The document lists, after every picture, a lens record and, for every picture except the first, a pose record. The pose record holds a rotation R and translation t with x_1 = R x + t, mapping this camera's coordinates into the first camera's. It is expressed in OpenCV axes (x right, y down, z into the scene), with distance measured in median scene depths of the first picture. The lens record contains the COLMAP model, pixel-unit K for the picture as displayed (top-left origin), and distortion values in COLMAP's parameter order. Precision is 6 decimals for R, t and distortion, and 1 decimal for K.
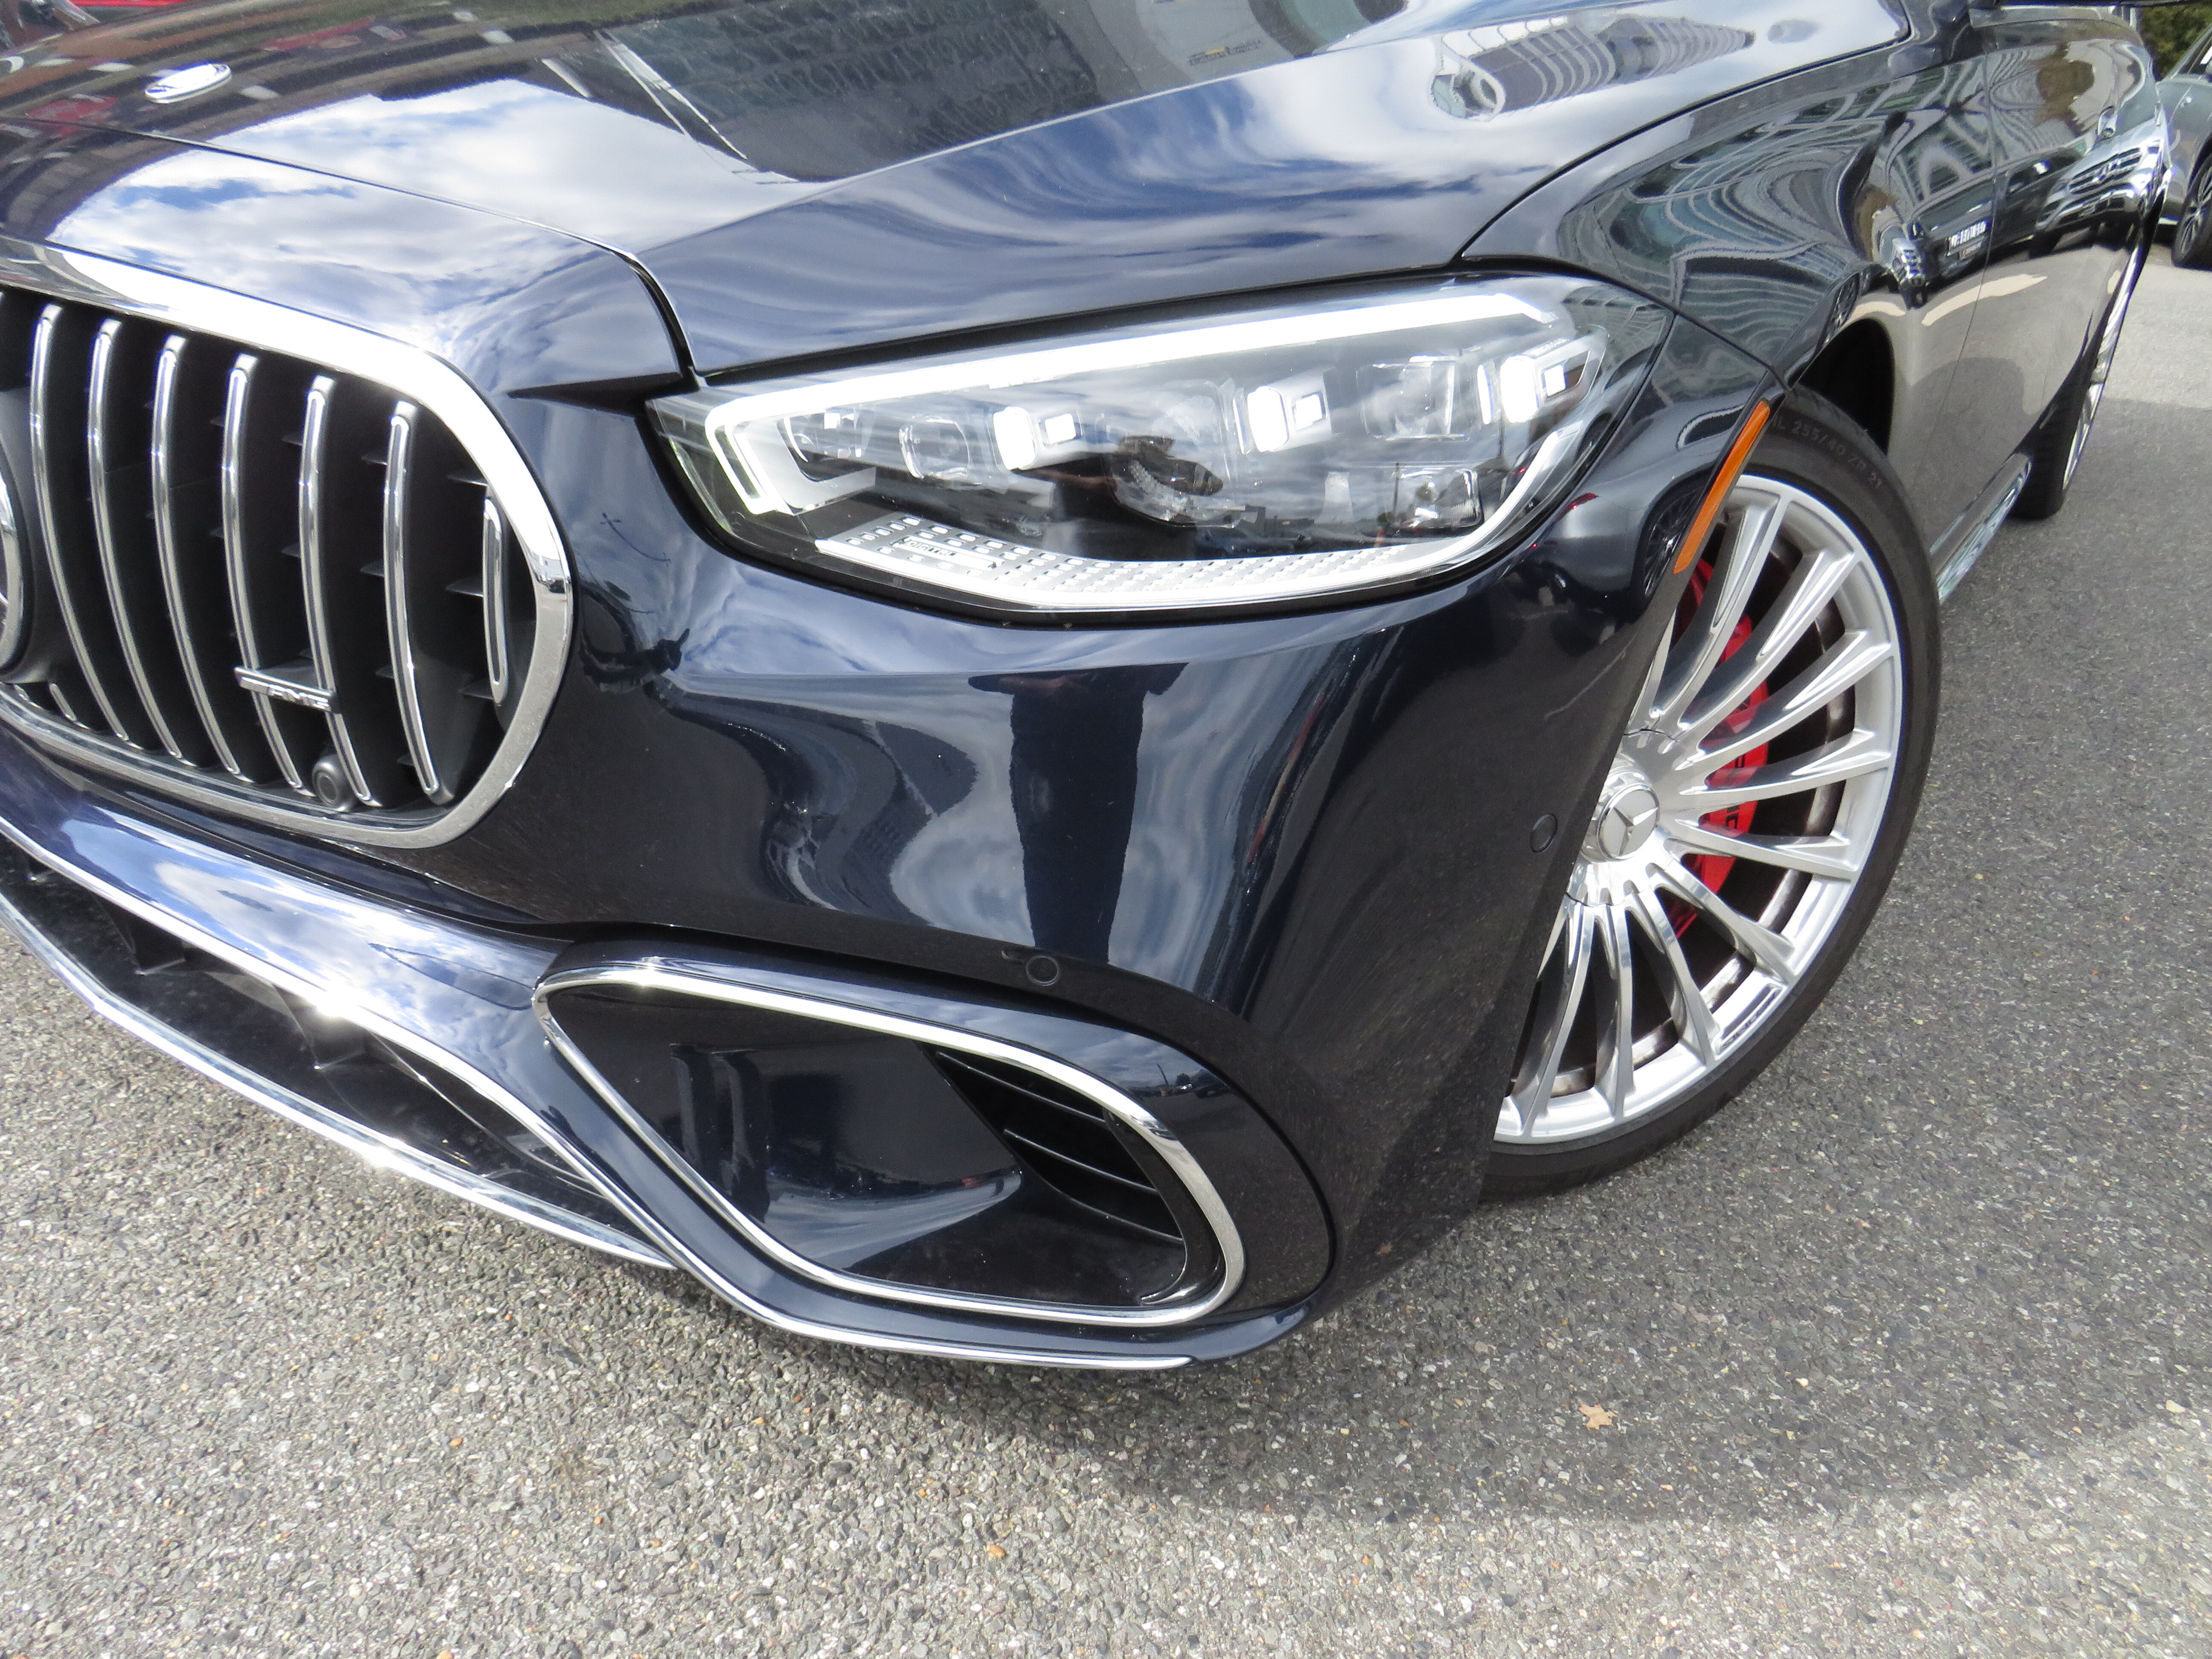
lens RADIAL K [[1608.1, 0, 1106.0], [0, 1608.1, 829.5], [0, 0, 1]] dist [-0.010197, -0.001651]
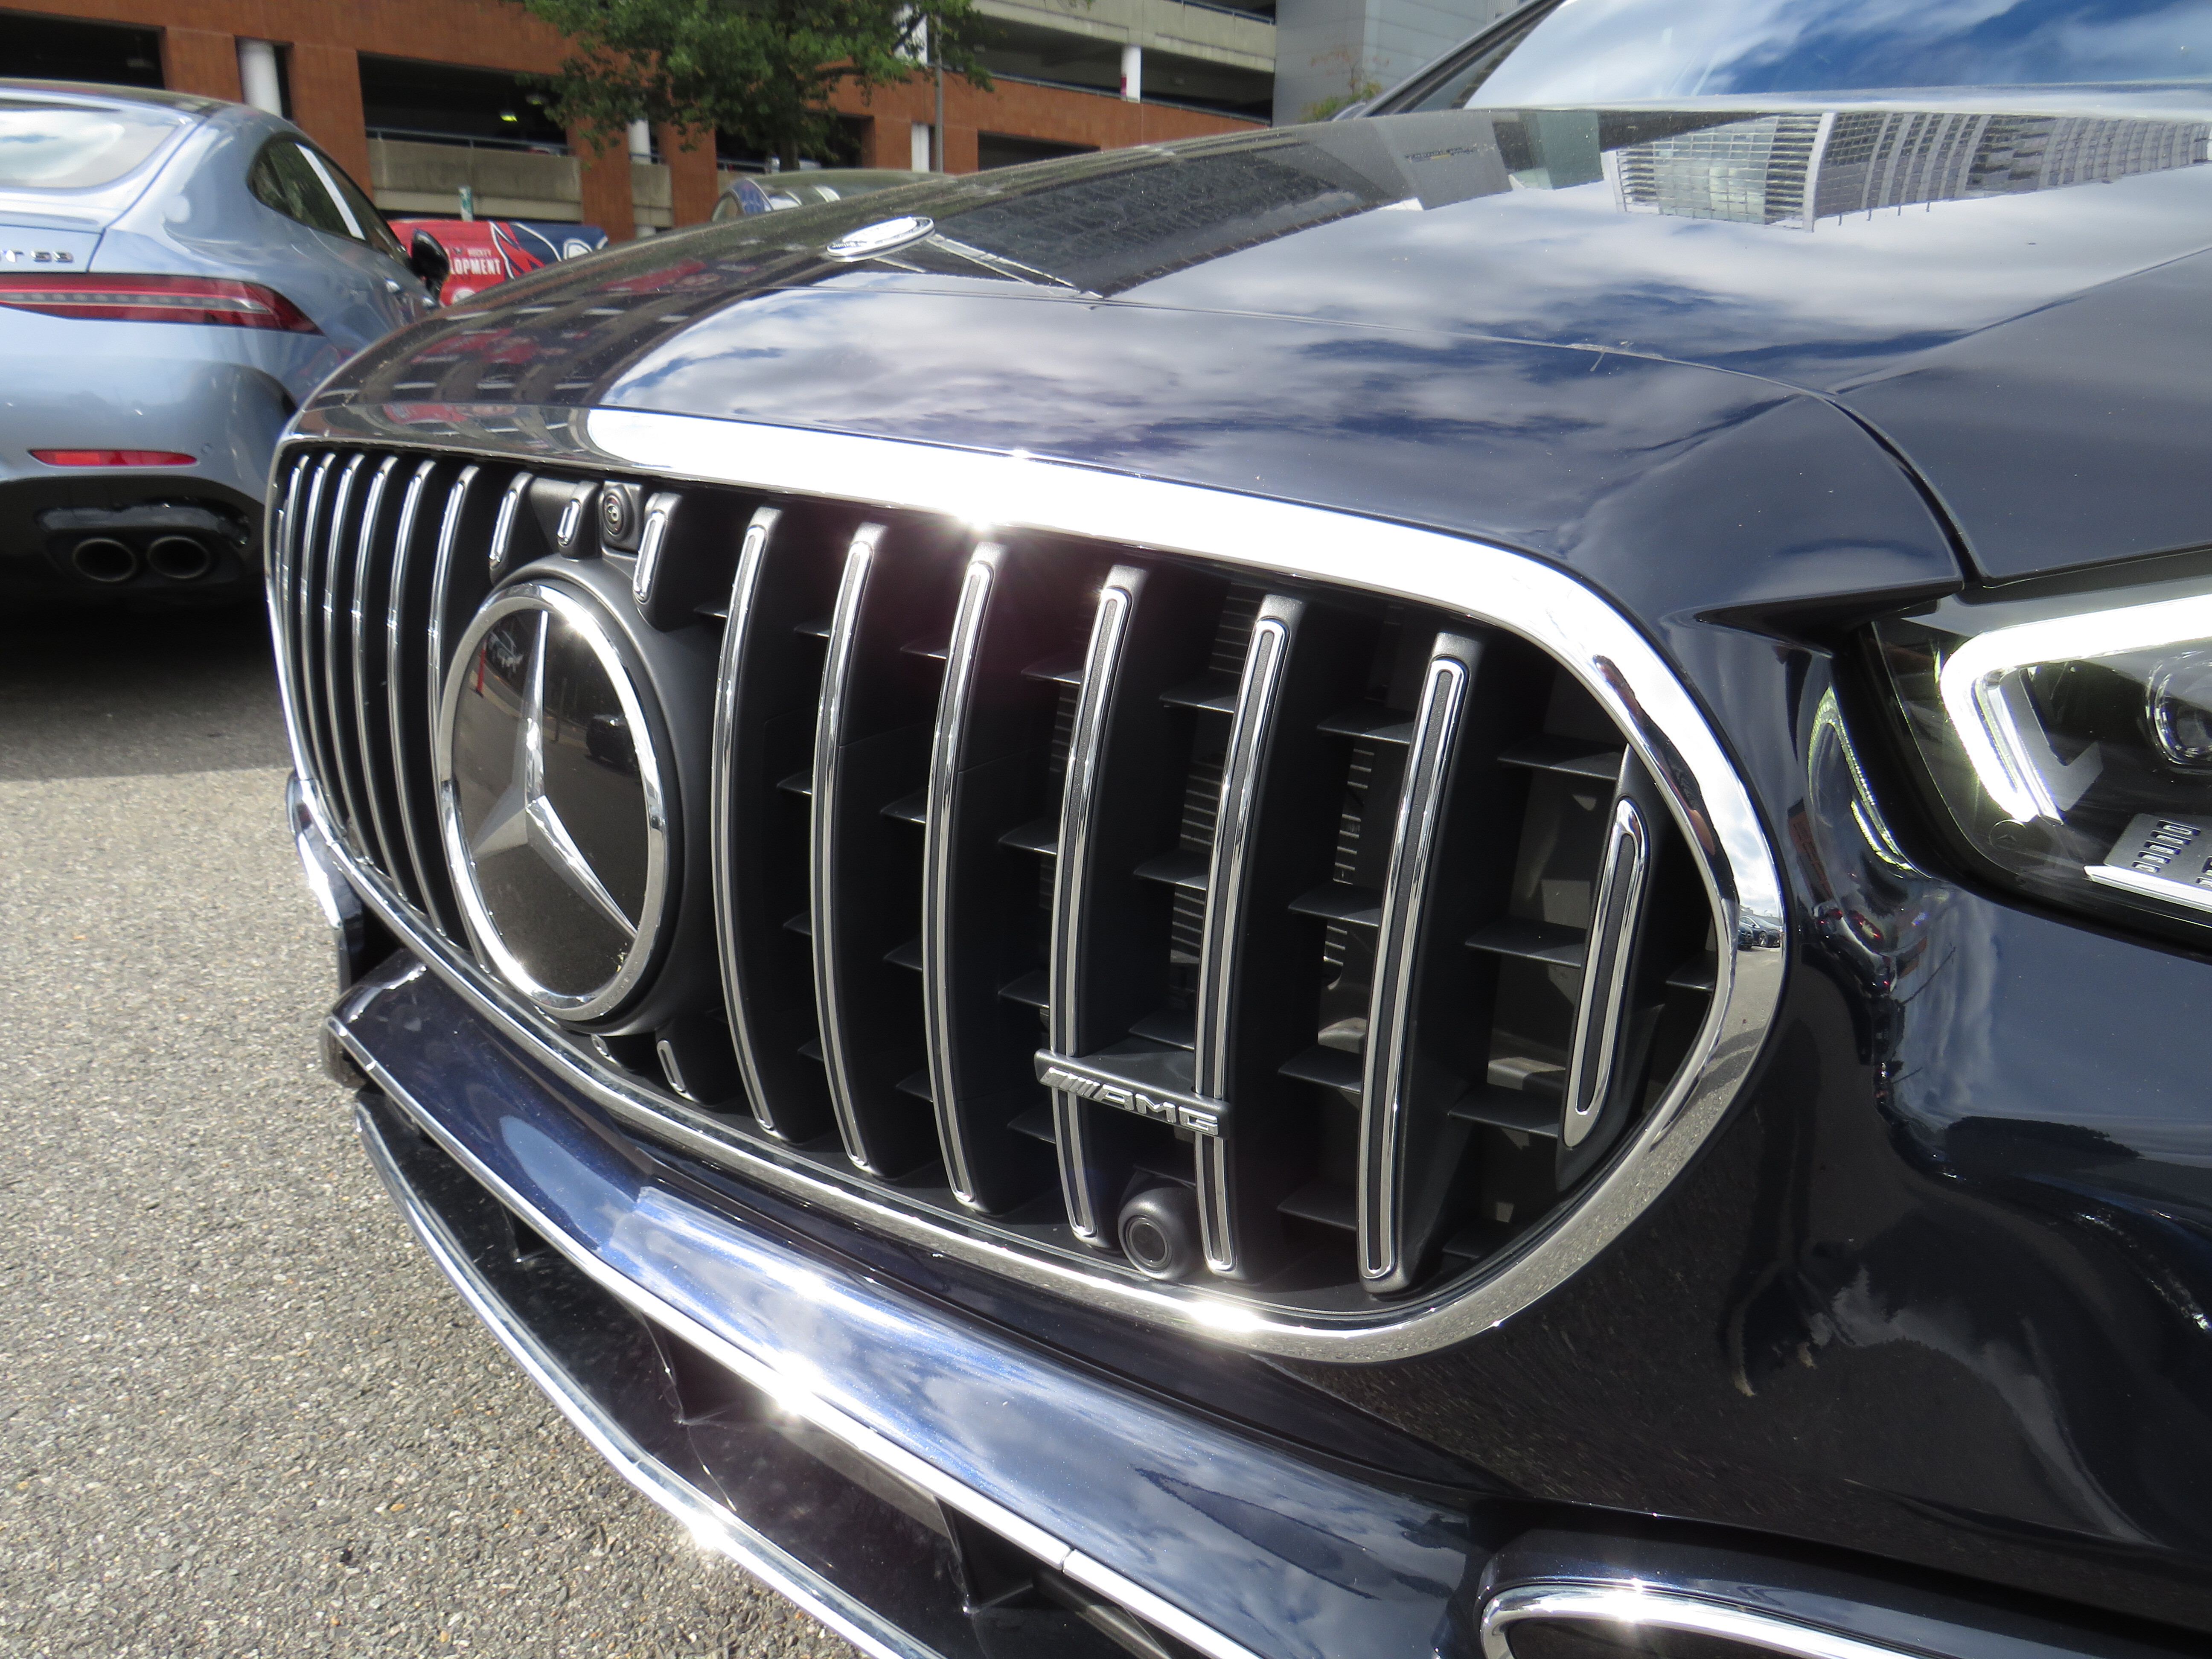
lens RADIAL K [[1532.0, 0, 1106.0], [0, 1532.0, 829.5], [0, 0, 1]] dist [-0.024192, -0.005507]
pose [[0.994361, 0.006105, -0.105875, -0.358274], [-0.023024, 0.986958, -0.159325, -0.072816], [0.103522, 0.160864, 0.981532, 0.317573]]
